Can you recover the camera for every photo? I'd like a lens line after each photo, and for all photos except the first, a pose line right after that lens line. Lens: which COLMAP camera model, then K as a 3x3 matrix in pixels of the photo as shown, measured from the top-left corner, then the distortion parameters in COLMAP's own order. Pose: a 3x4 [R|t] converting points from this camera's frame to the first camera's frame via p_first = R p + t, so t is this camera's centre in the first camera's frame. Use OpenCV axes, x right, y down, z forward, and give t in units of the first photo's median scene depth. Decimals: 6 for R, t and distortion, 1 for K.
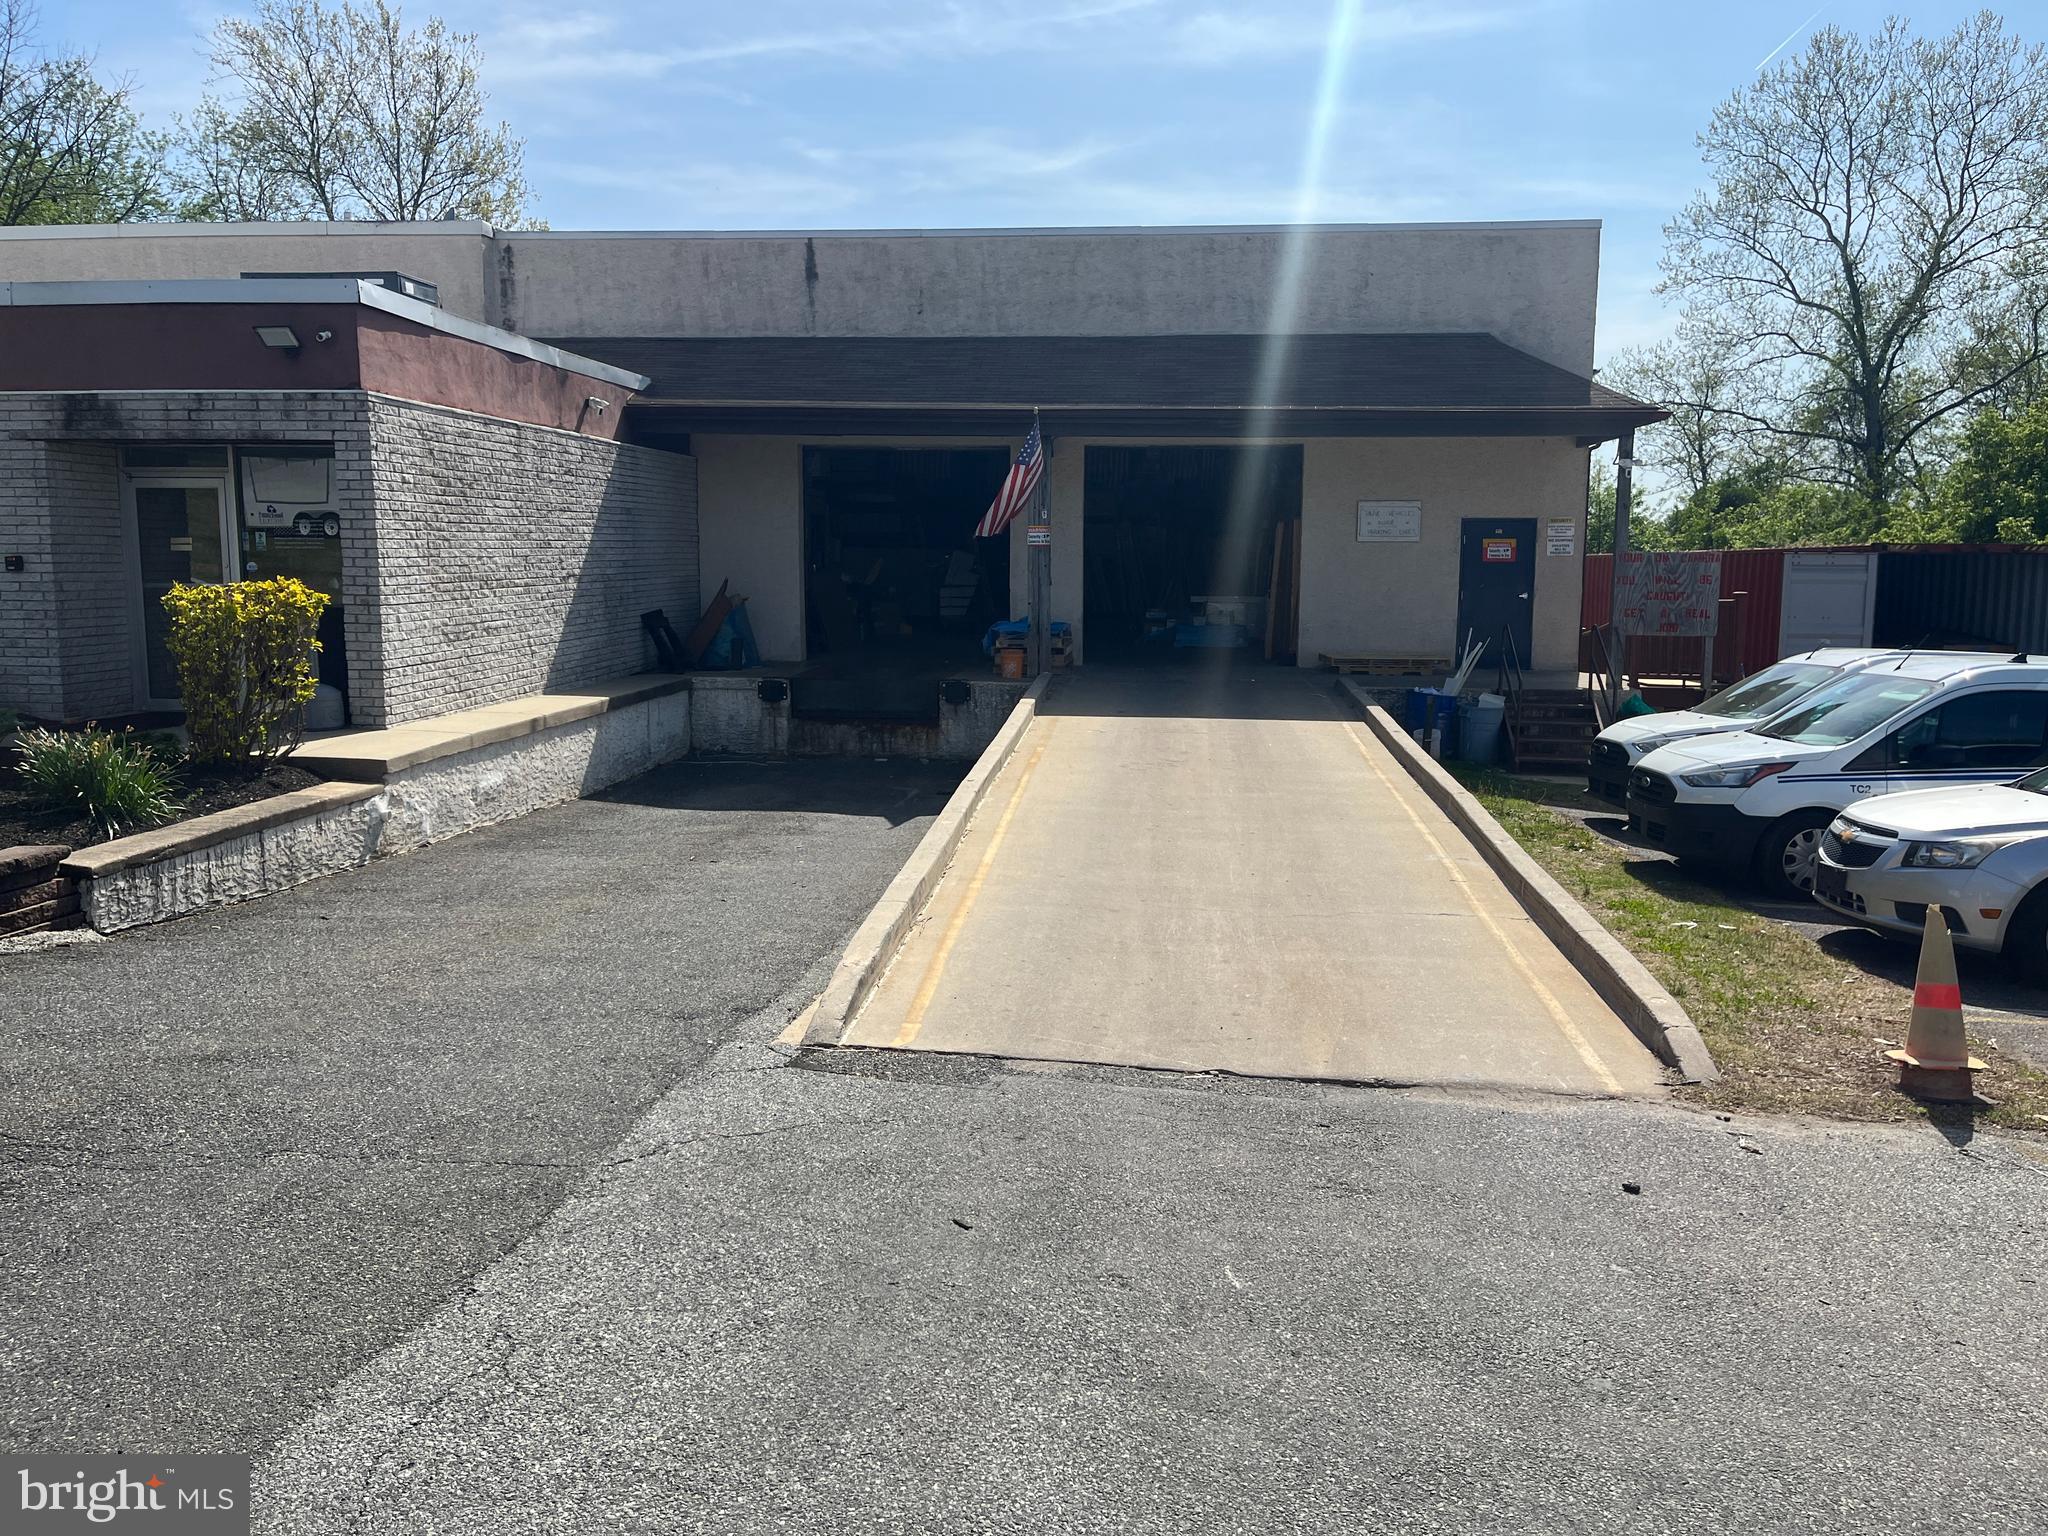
lens RADIAL K [[1528.6, 0, 1019.2], [0, 1528.6, 754.2], [0, 0, 1]] dist [0.053490, -0.062953]
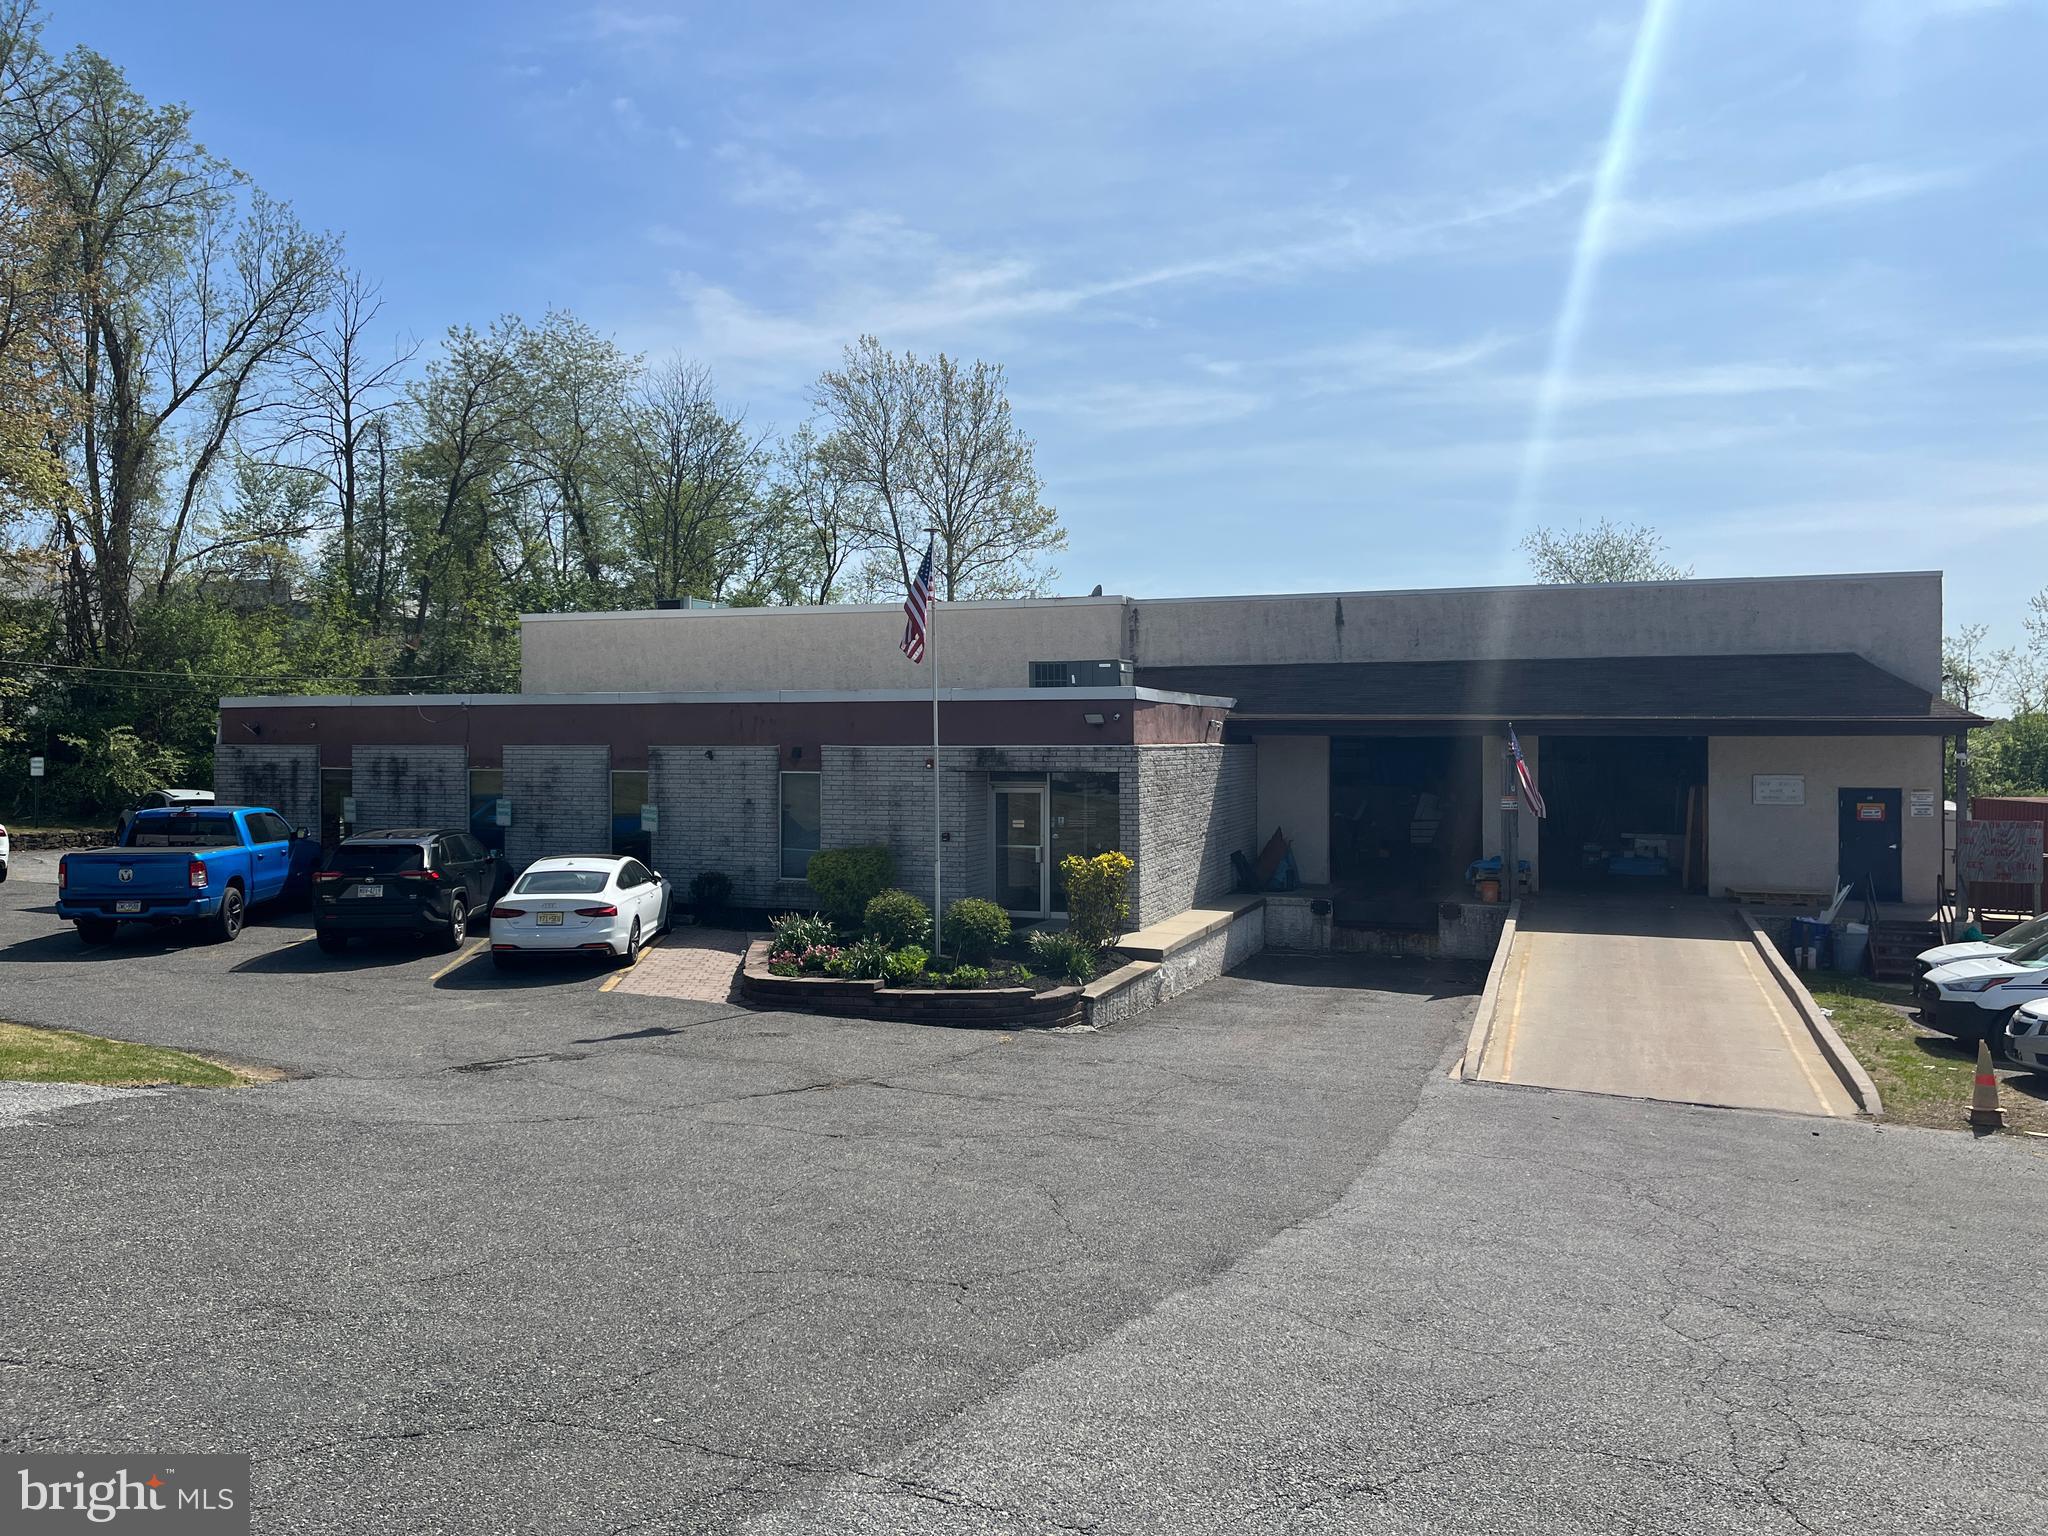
lens RADIAL K [[1528.6, 0, 1019.2], [0, 1528.6, 754.2], [0, 0, 1]] dist [0.053490, -0.062953]
pose [[0.967050, -0.004105, -0.254552, -0.066571], [-0.027197, 0.992483, -0.119326, -0.003368], [0.253128, 0.122318, 0.959669, -0.530047]]
